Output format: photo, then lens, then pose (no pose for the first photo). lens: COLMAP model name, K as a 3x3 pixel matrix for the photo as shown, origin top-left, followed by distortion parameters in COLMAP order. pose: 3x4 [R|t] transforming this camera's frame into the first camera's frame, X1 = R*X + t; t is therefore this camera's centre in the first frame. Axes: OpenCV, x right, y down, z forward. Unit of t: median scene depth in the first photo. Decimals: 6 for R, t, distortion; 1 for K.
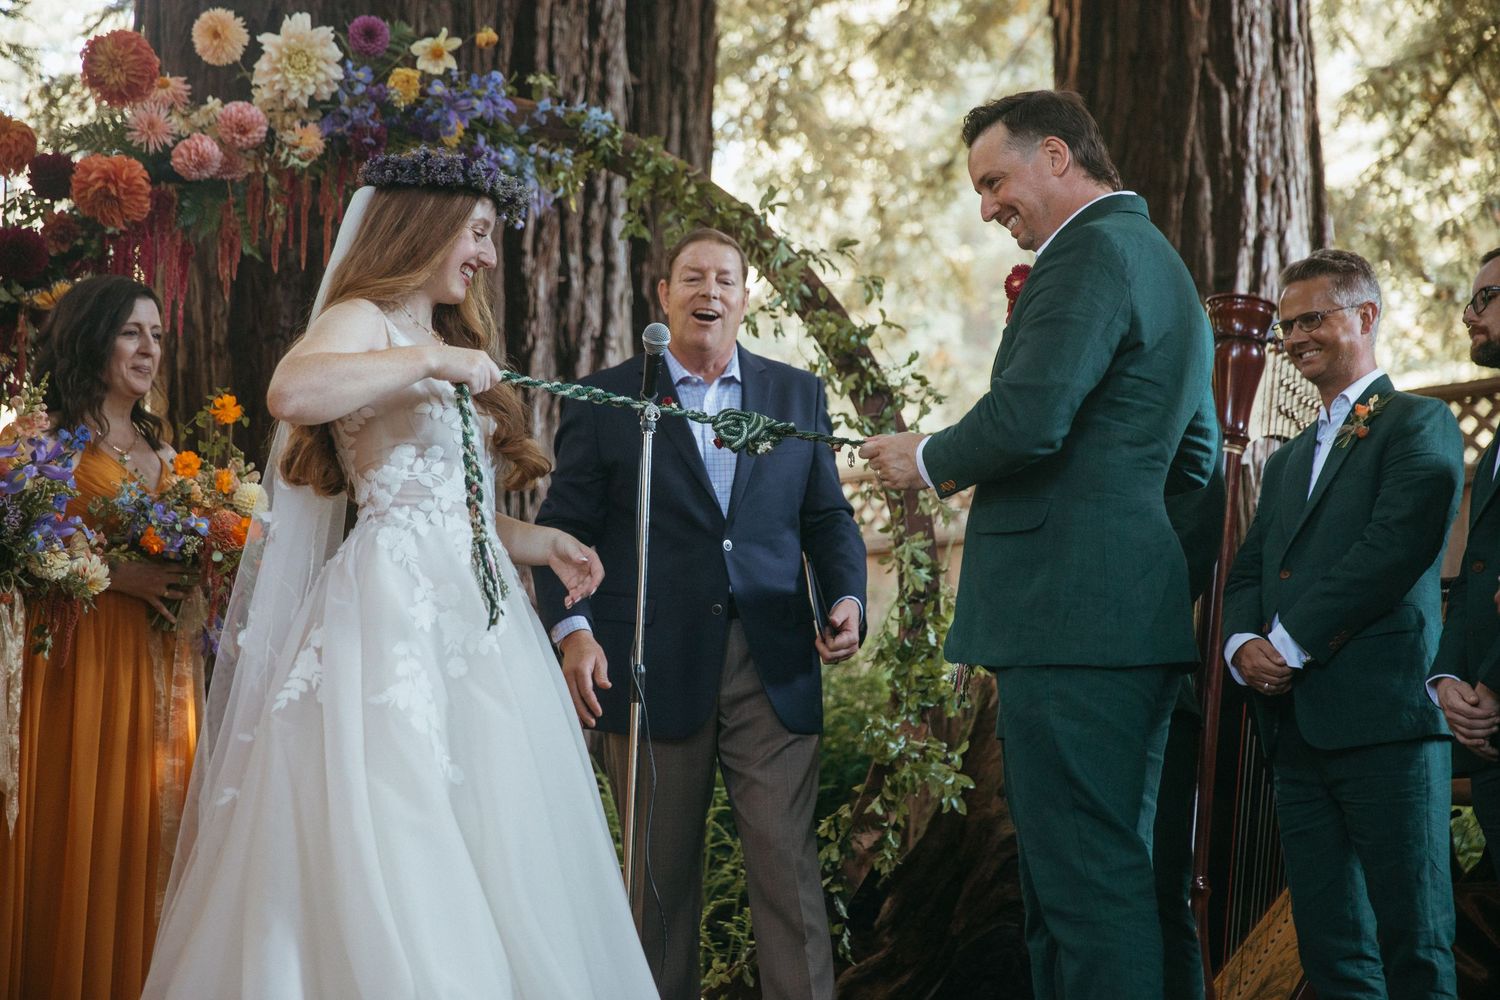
lens RADIAL K [[3340.9, 0, 718.5], [0, 3340.9, 374.1], [0, 0, 1]] dist [0.307449, 0.069716]
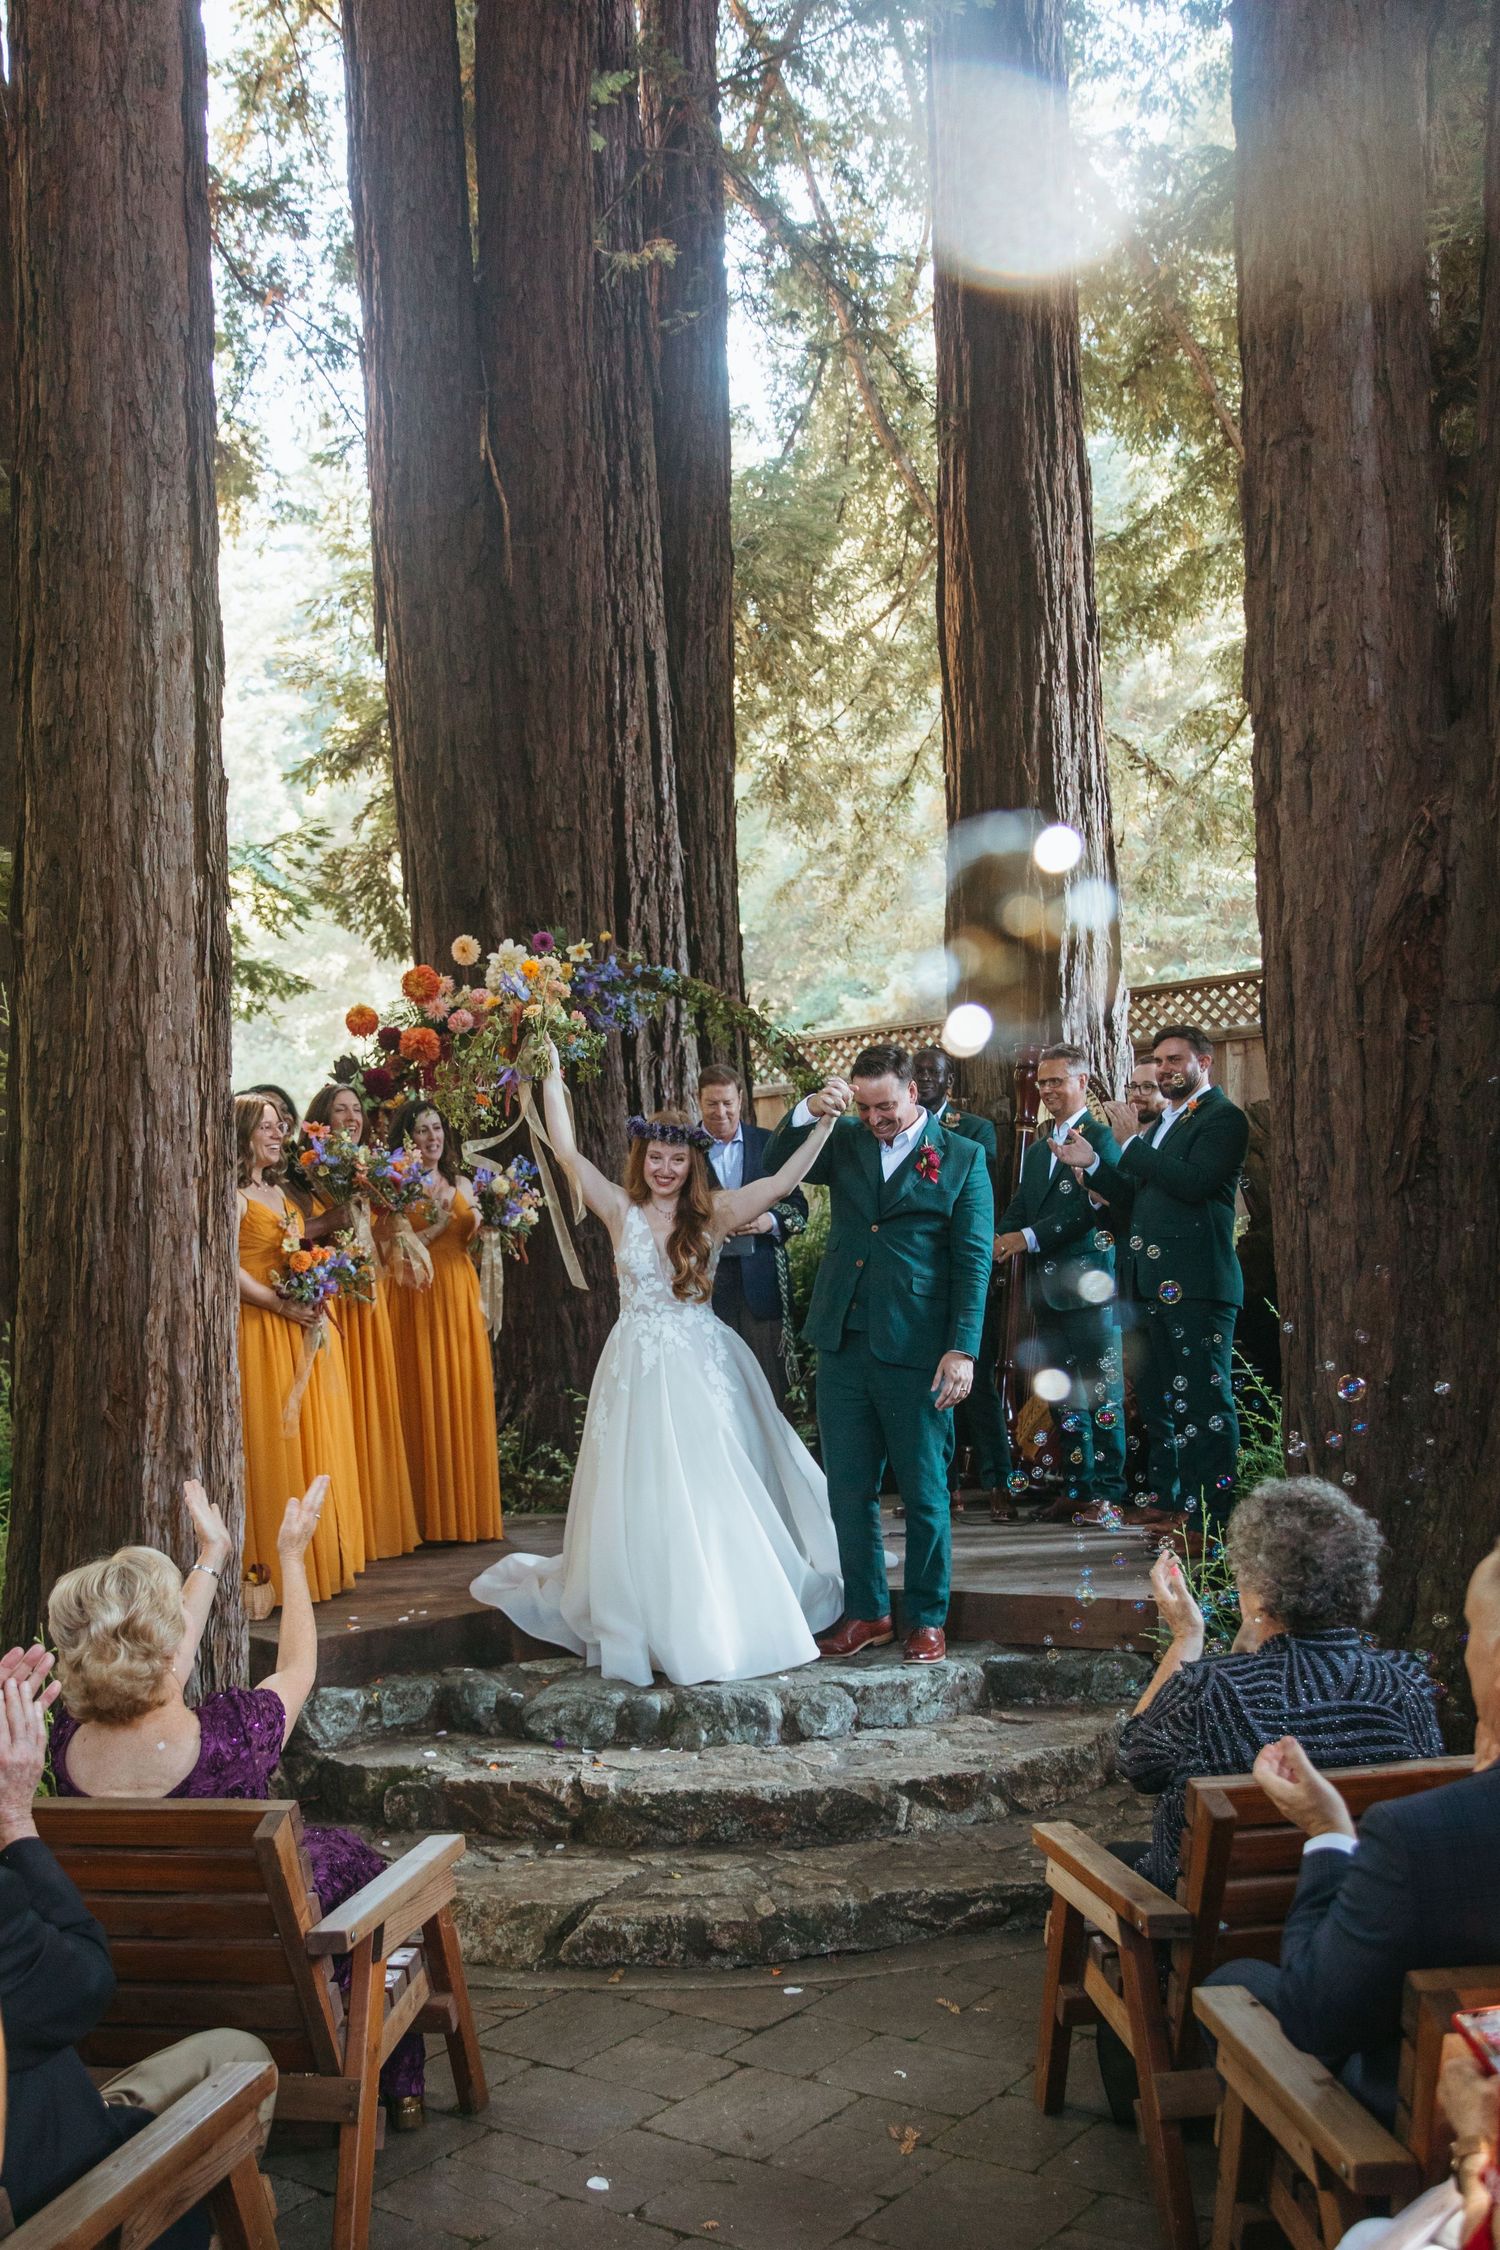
lens RADIAL K [[2573.1, 0, 557.6], [0, 2573.1, 1069.7], [0, 0, 1]] dist [0.010157, 0.012967]
pose [[0.994466, -0.060798, -0.085680, 0.022127], [0.068289, 0.993830, 0.087404, -0.152837], [0.079837, -0.092771, 0.992482, -0.423090]]
